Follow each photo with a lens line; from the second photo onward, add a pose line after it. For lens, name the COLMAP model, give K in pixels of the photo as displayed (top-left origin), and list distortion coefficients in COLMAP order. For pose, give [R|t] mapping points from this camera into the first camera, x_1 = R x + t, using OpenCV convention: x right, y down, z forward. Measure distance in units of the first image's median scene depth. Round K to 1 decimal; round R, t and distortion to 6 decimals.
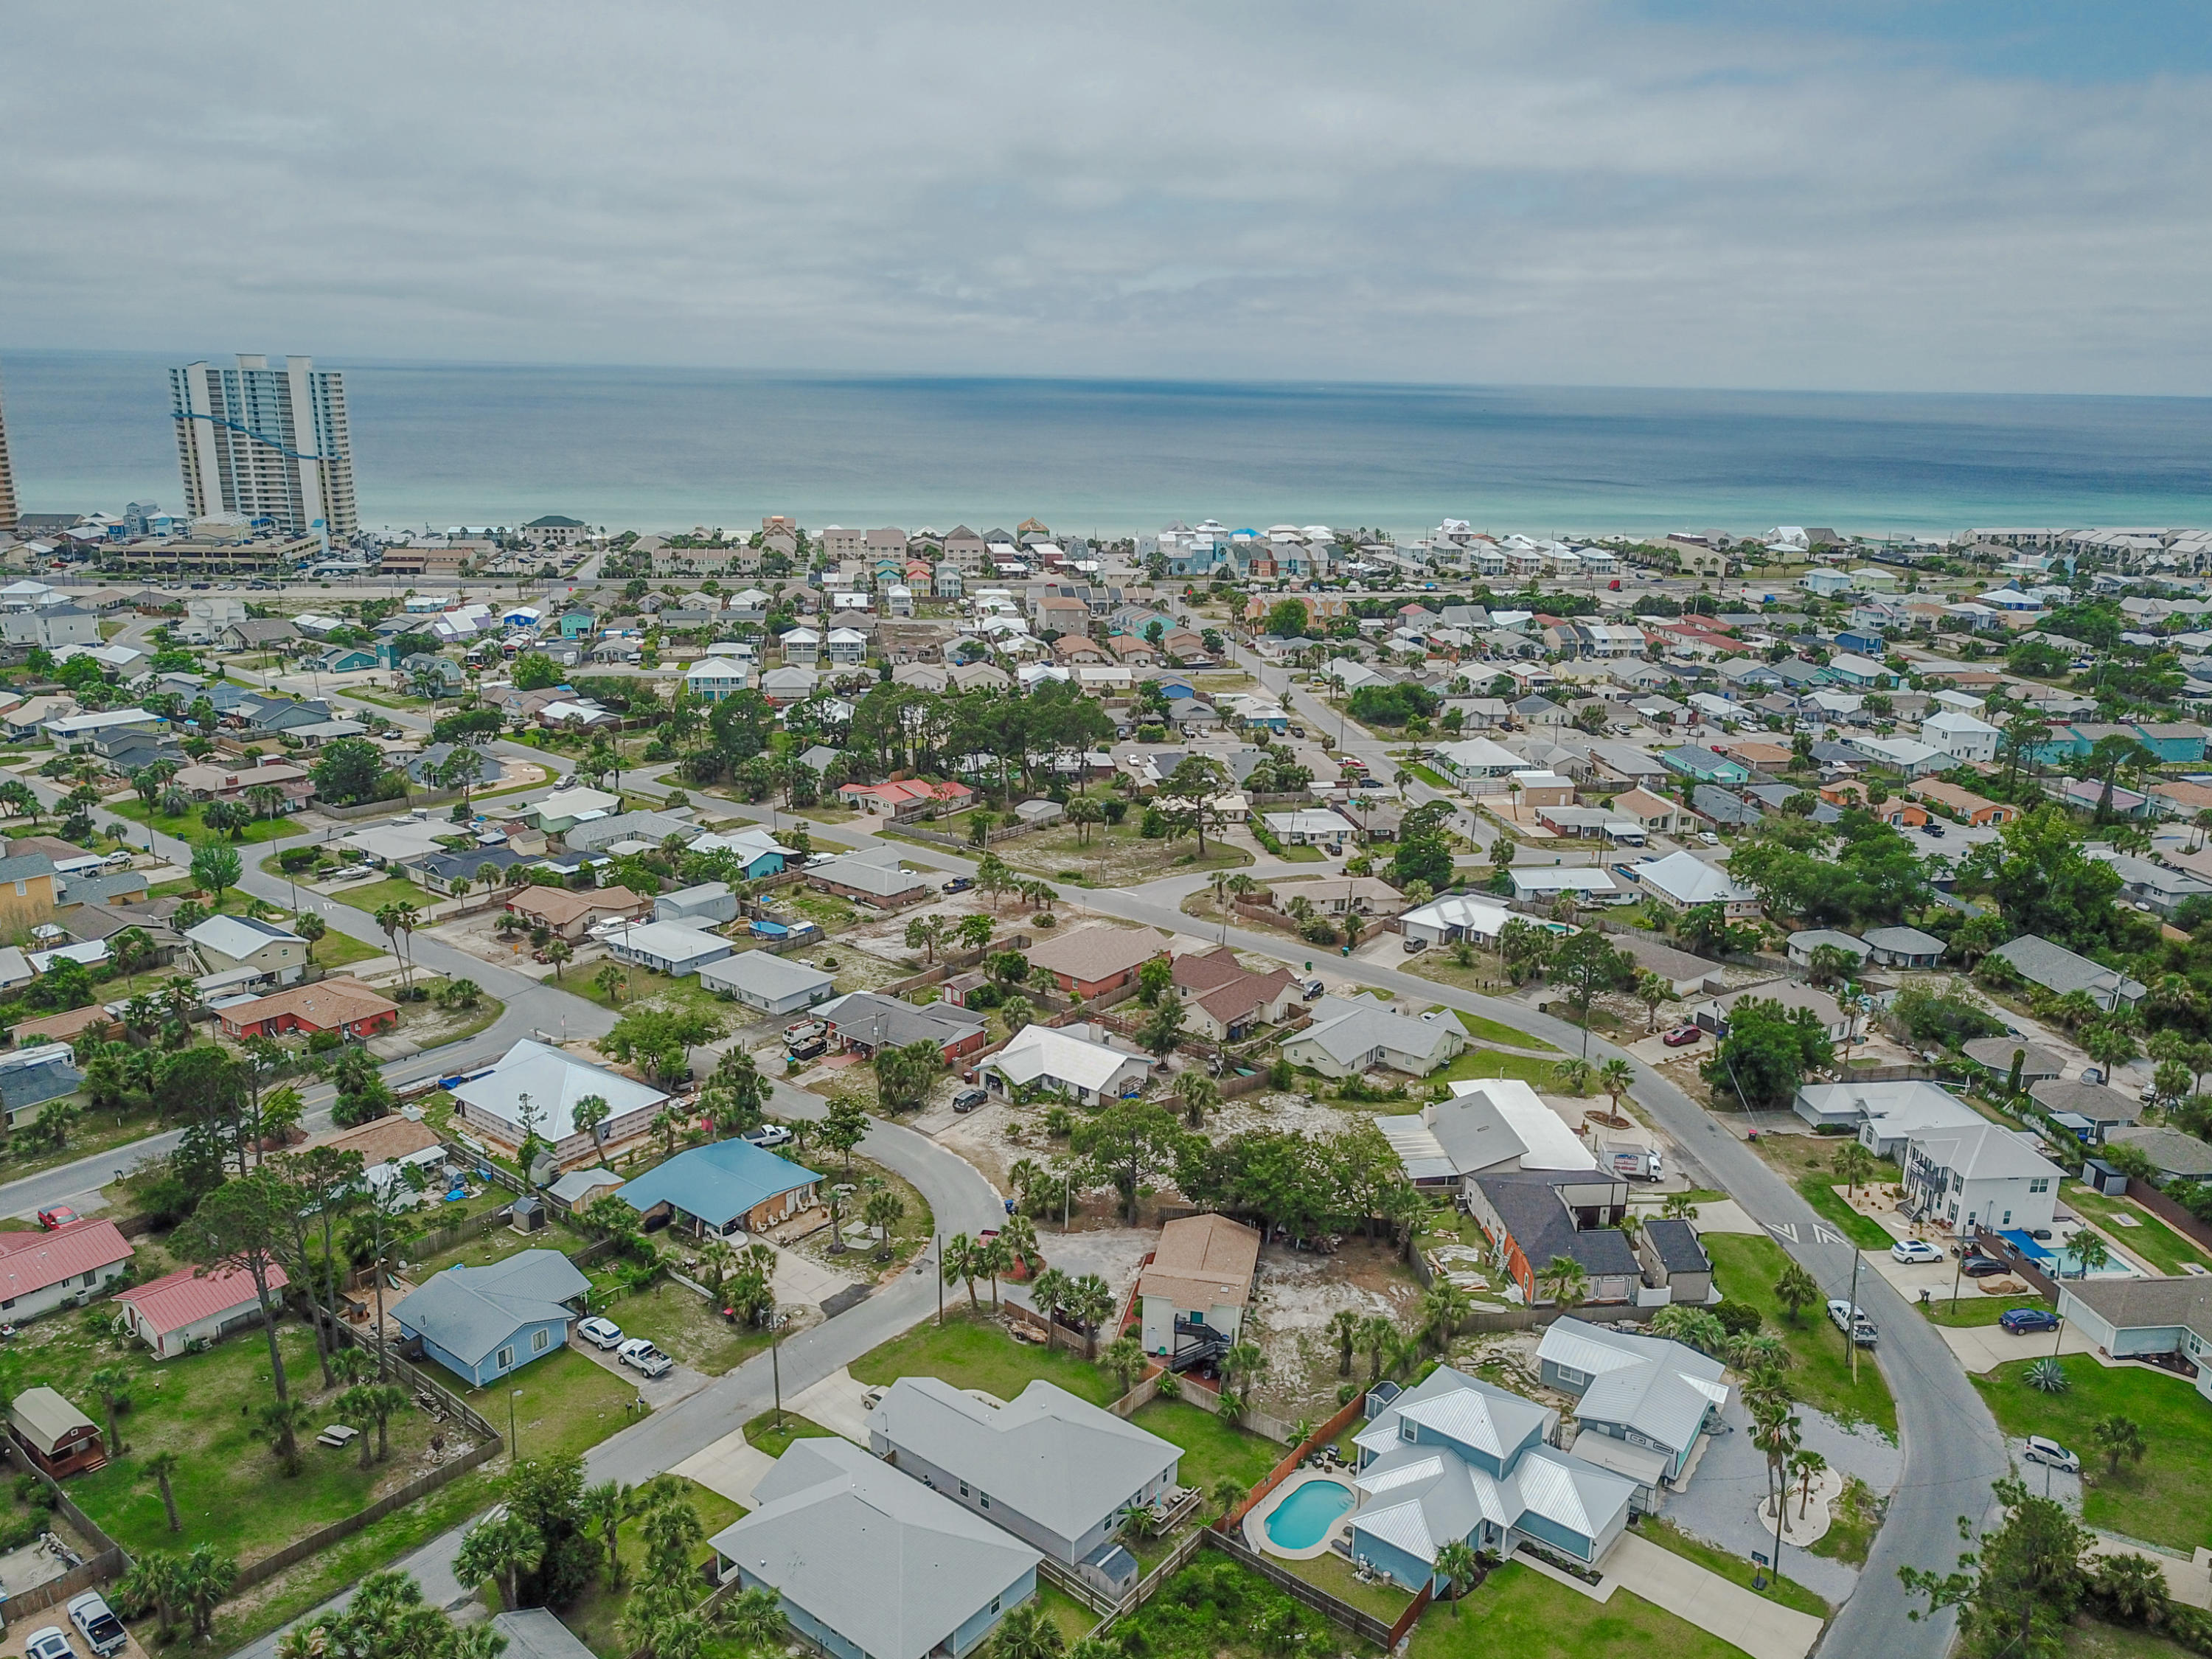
lens RADIAL K [[1685.0, 0, 1110.2], [0, 1685.0, 836.4], [0, 0, 1]] dist [0.032580, -0.009973]
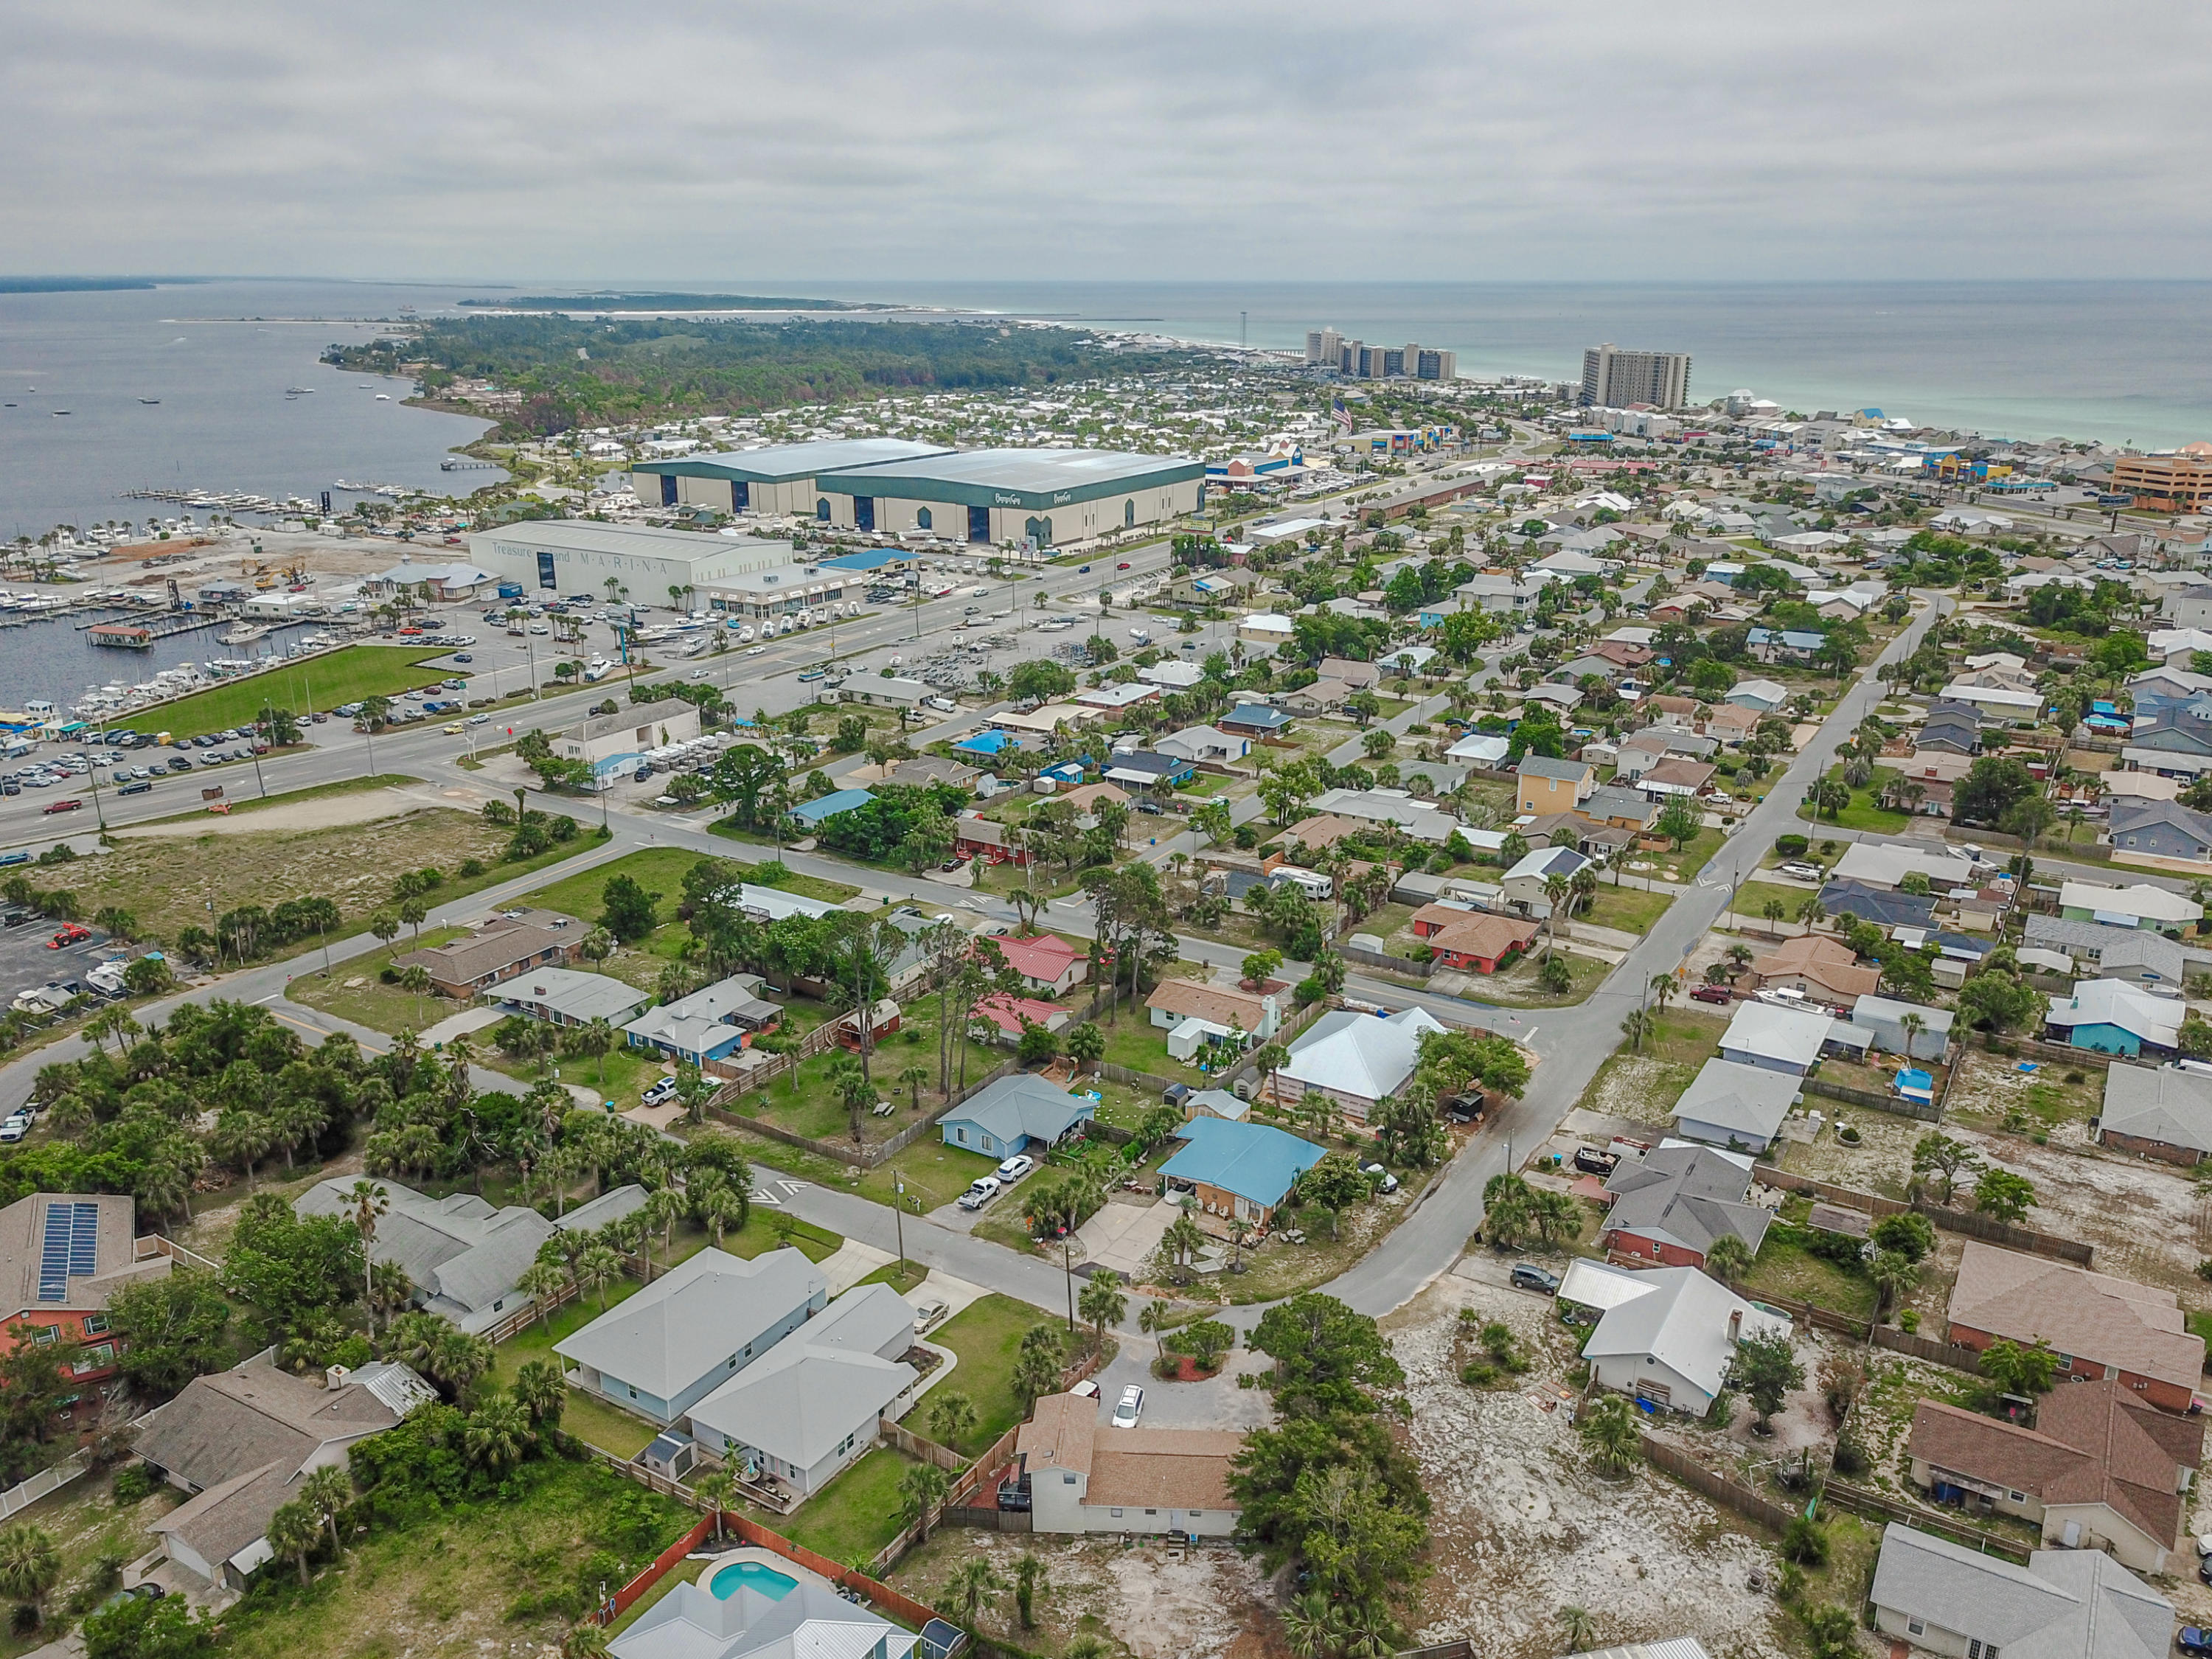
lens RADIAL K [[1685.0, 0, 1110.2], [0, 1685.0, 836.4], [0, 0, 1]] dist [0.032580, -0.009973]
pose [[0.121596, 0.292994, -0.948351, 0.410168], [-0.261488, 0.931145, 0.254151, -0.135474], [0.957517, 0.217078, 0.189838, 0.393428]]
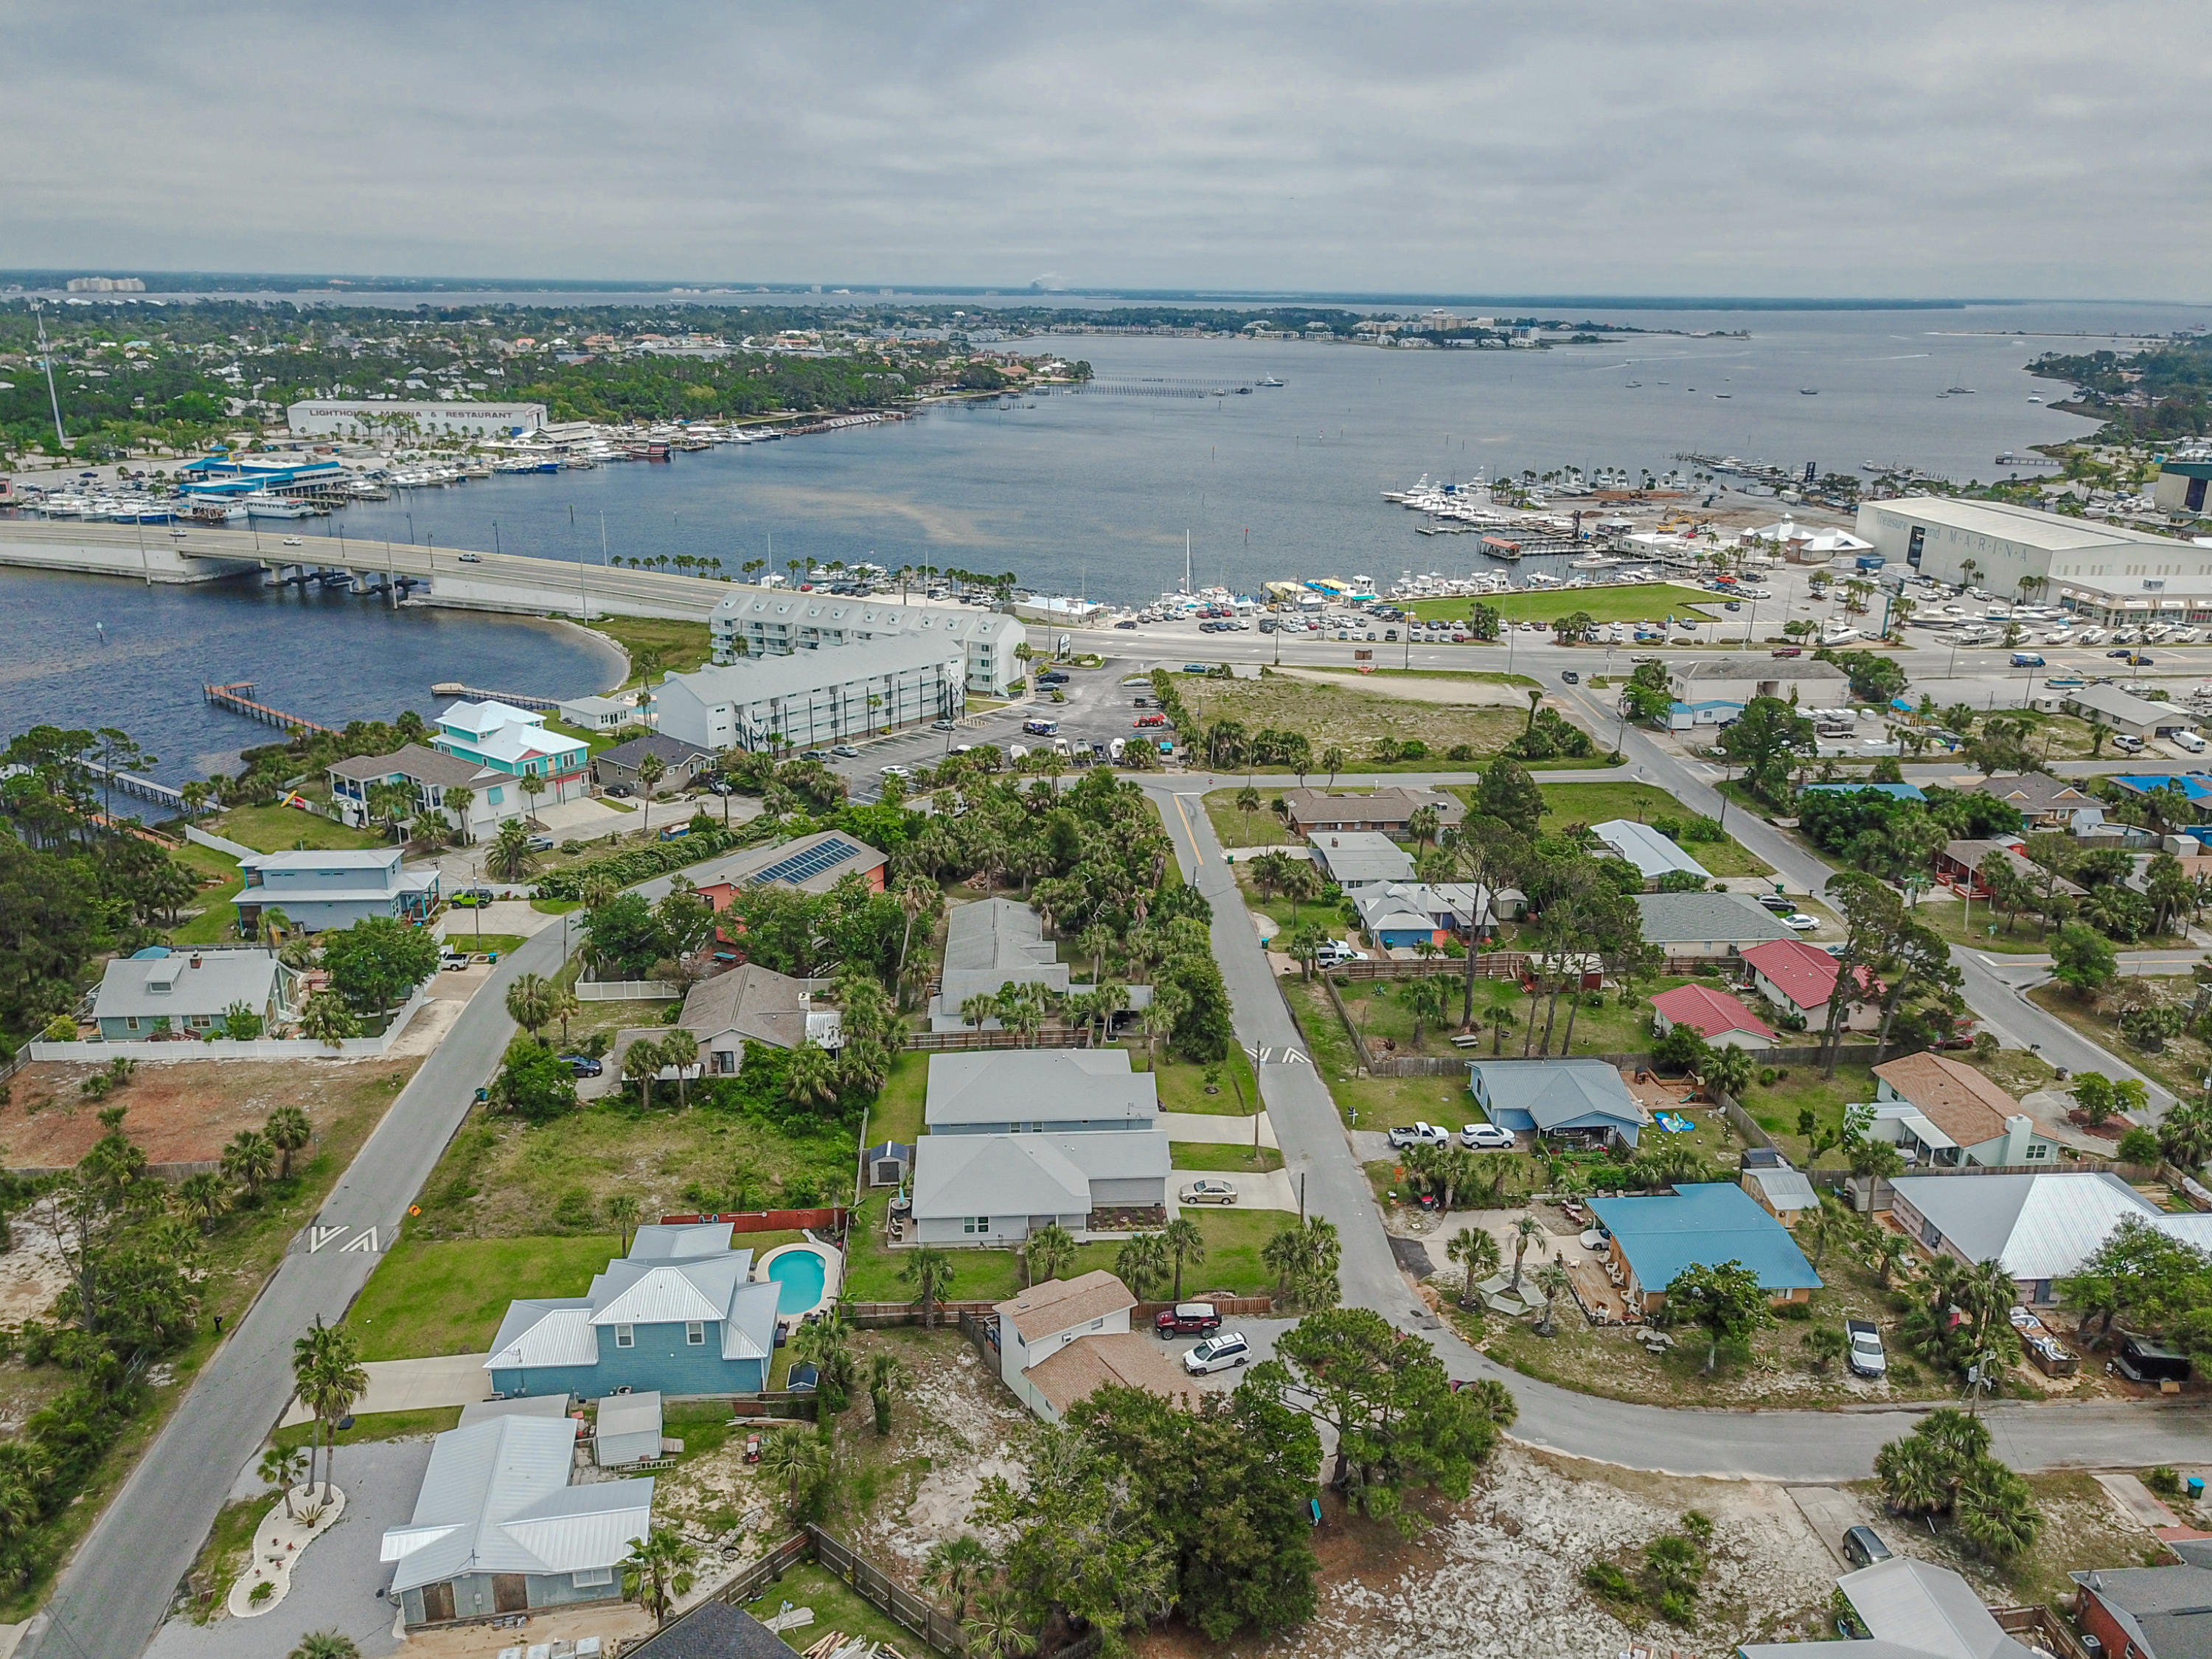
lens RADIAL K [[1703.7, 0, 1106.0], [0, 1703.7, 829.5], [0, 0, 1]] dist [0.006674, 0.013241]
pose [[-0.728906, 0.179966, -0.660536, 0.266491], [-0.210444, 0.859217, 0.466324, -0.156071], [0.651467, 0.478913, -0.588416, 0.693464]]
